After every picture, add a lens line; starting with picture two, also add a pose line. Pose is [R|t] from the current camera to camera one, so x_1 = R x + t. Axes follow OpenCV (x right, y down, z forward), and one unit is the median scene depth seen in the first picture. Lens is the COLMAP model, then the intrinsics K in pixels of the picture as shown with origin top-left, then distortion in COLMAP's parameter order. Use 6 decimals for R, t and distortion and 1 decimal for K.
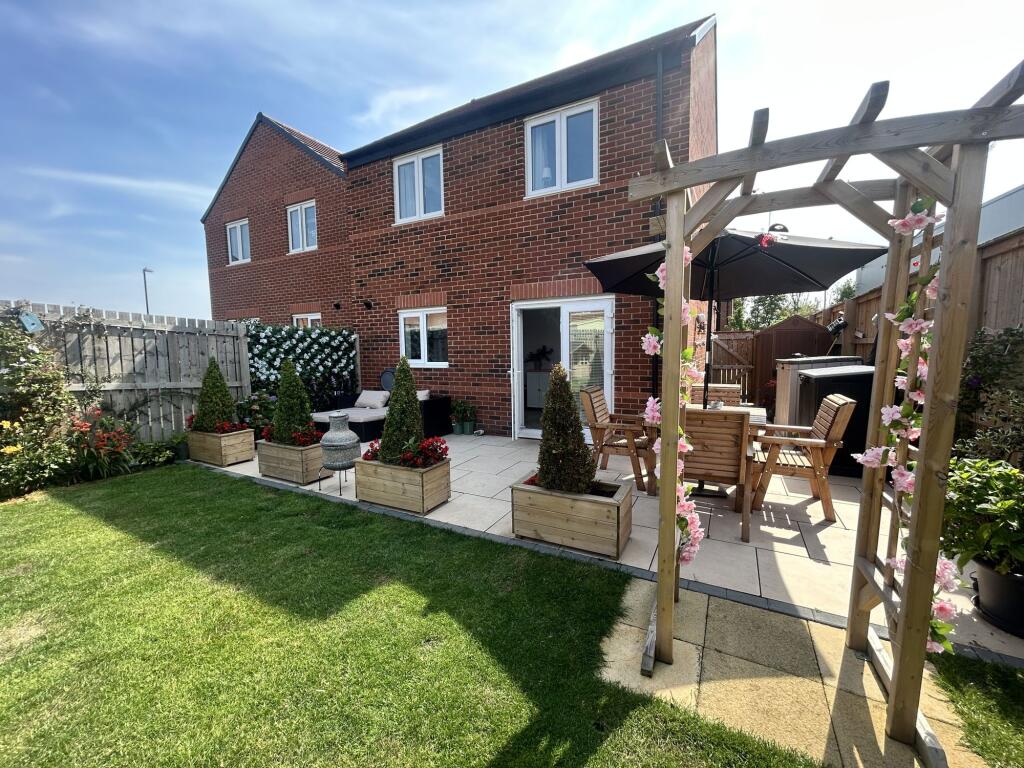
lens RADIAL K [[413.2, 0, 510.0], [0, 413.2, 391.5], [0, 0, 1]] dist [-0.000057, 0.001838]
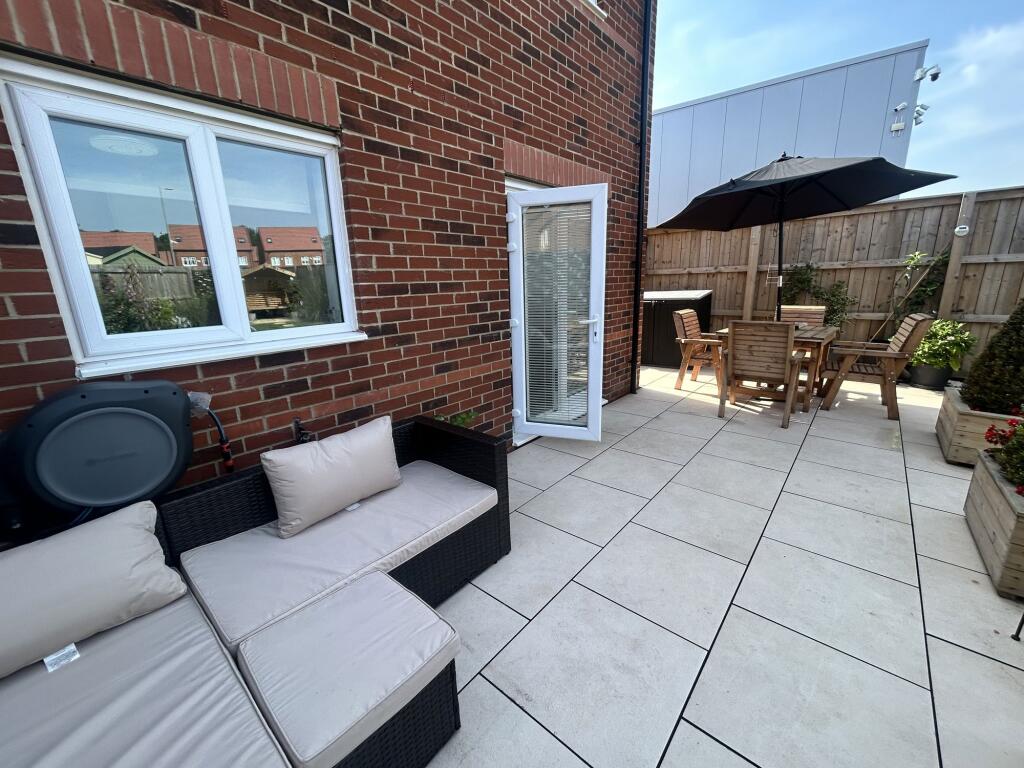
lens RADIAL K [[413.2, 0, 511.9], [0, 413.2, 384.3], [0, 0, 1]] dist [-0.000057, 0.001838]
pose [[0.224181, -0.227859, 0.947535, -0.480173], [0.127083, 0.970815, 0.203390, -0.079935], [-0.966226, 0.074819, 0.246595, 0.869059]]
